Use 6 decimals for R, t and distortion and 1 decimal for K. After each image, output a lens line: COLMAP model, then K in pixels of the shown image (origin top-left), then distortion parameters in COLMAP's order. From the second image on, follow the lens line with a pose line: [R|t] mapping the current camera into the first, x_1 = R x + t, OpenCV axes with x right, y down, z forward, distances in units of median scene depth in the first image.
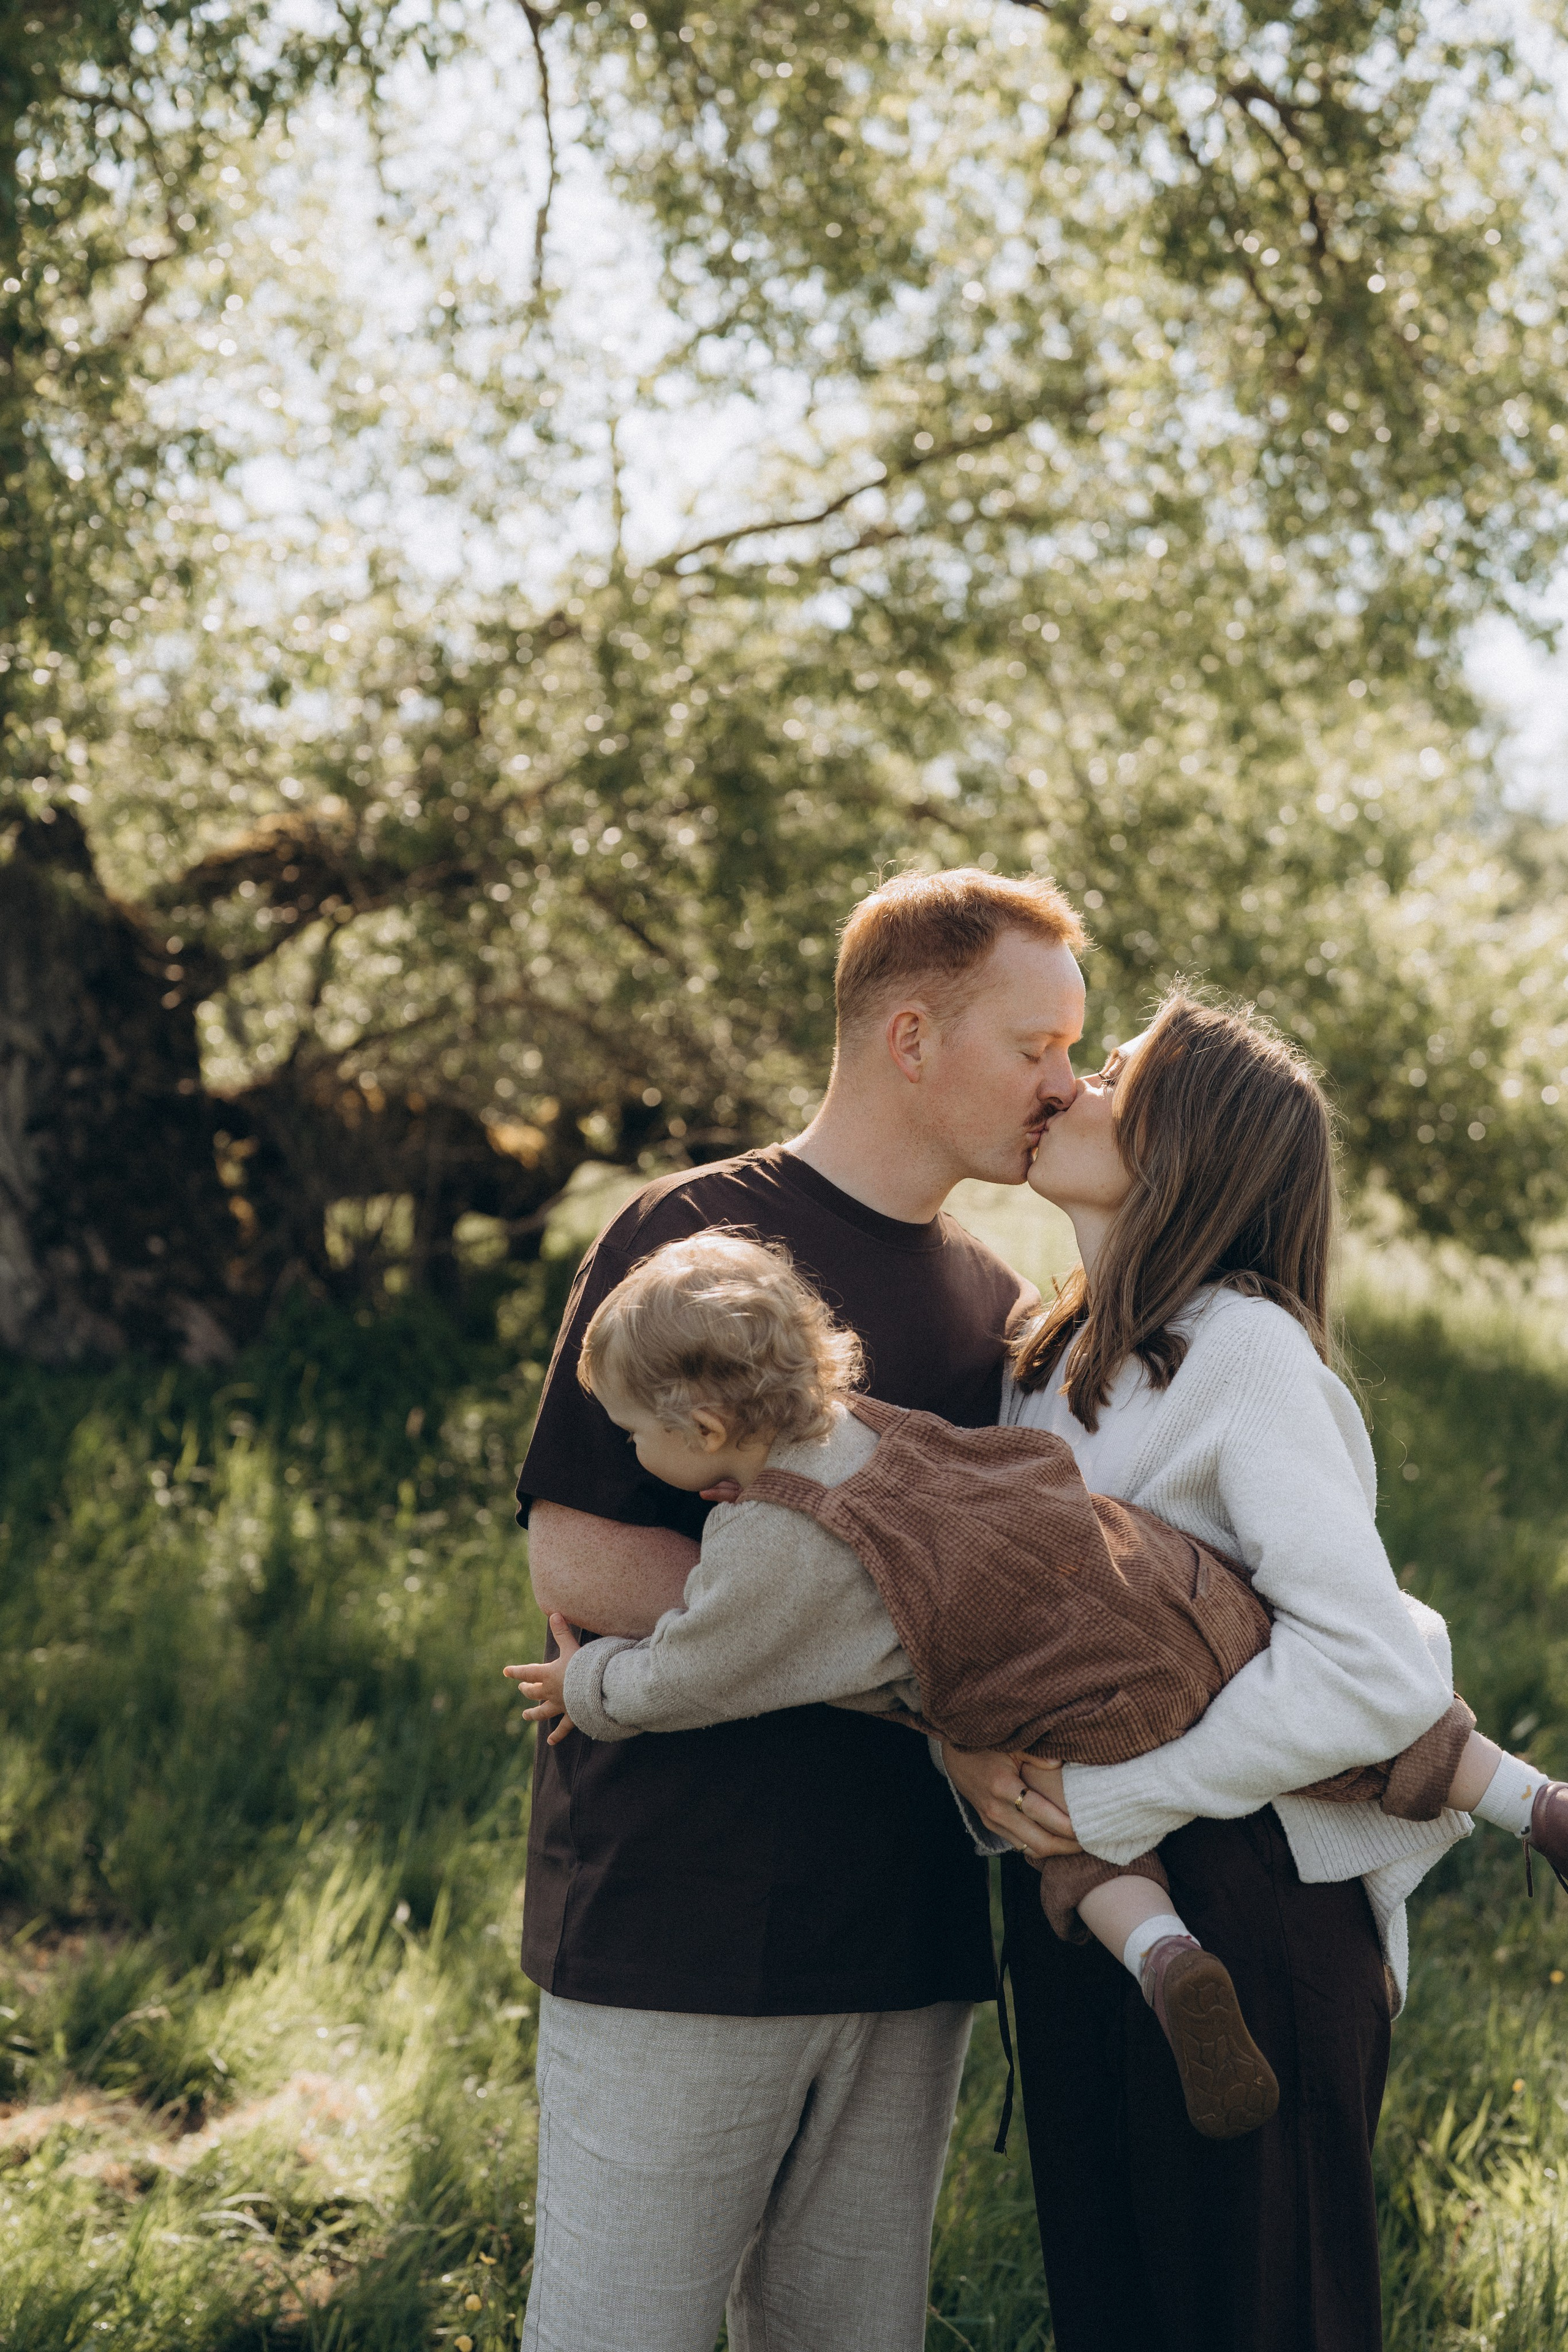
lens RADIAL K [[3275.2, 0, 795.5], [0, 3275.2, 1203.3], [0, 0, 1]] dist [0.022972, 0.060286]
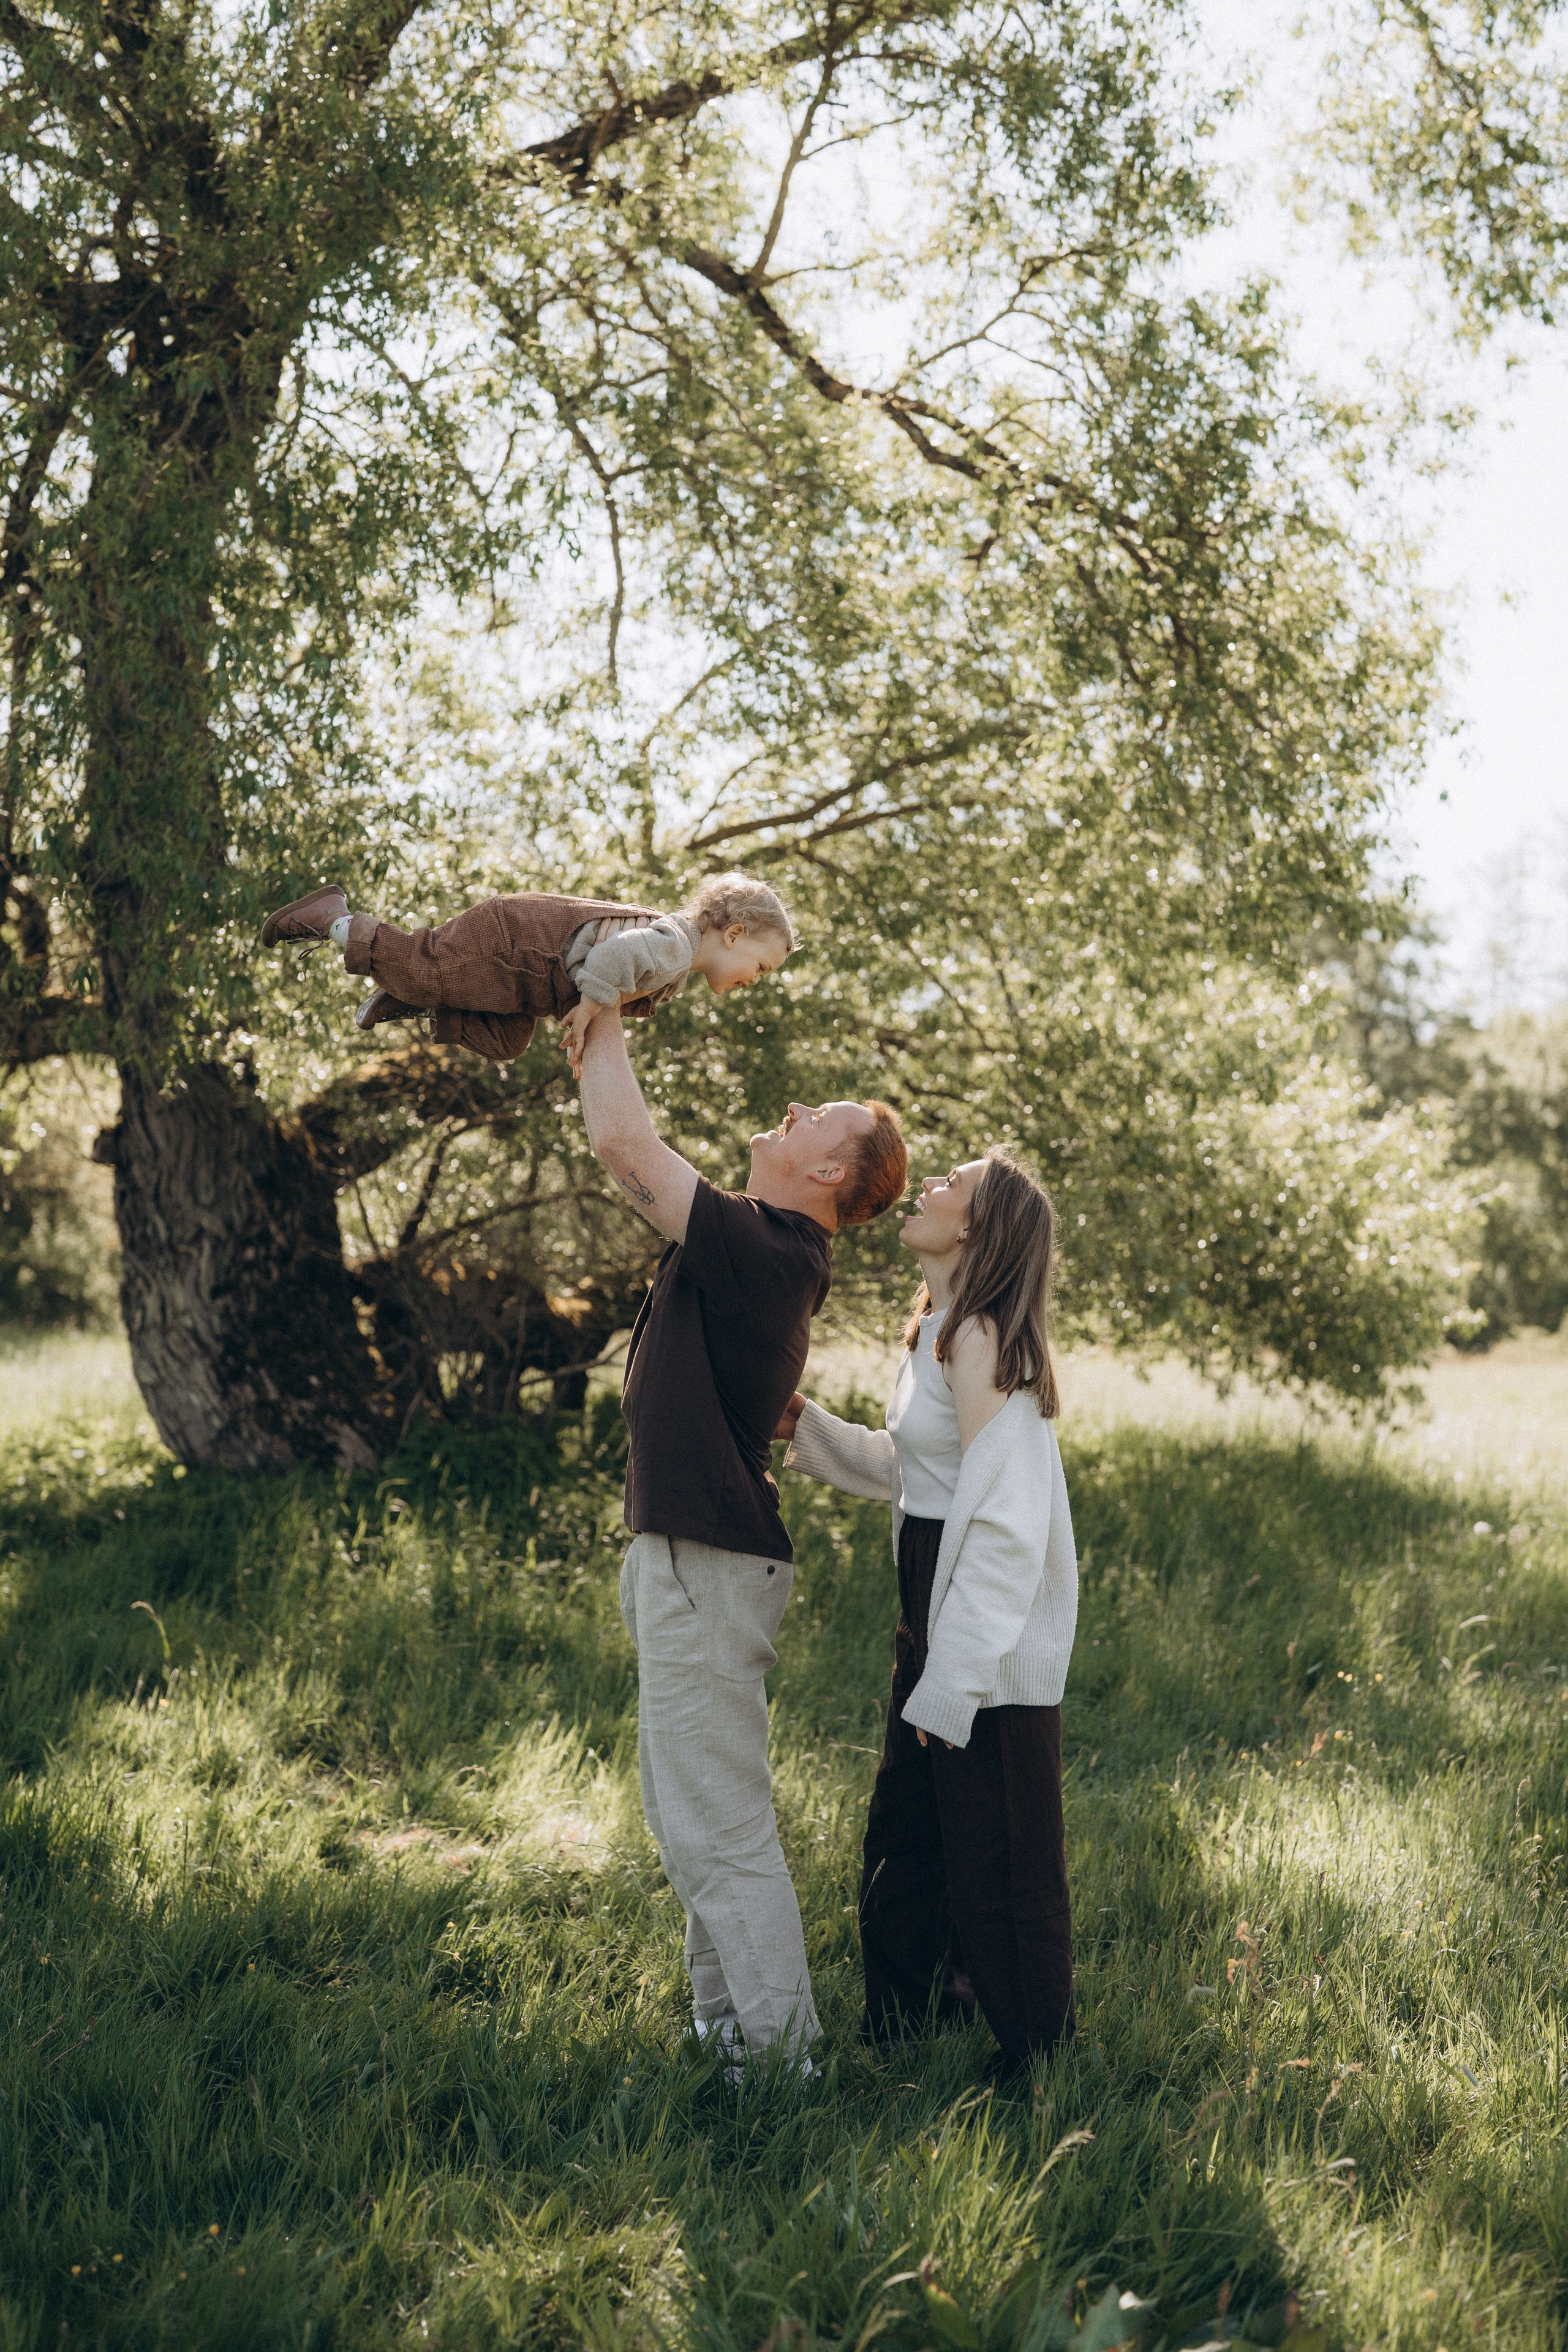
lens RADIAL K [[3275.2, 0, 795.5], [0, 3275.2, 1203.3], [0, 0, 1]] dist [0.022972, 0.060286]
pose [[0.999847, -0.008658, 0.015219, -0.019106], [0.009589, 0.998017, -0.062214, 0.022241], [-0.014650, 0.062351, 0.997947, -0.275876]]
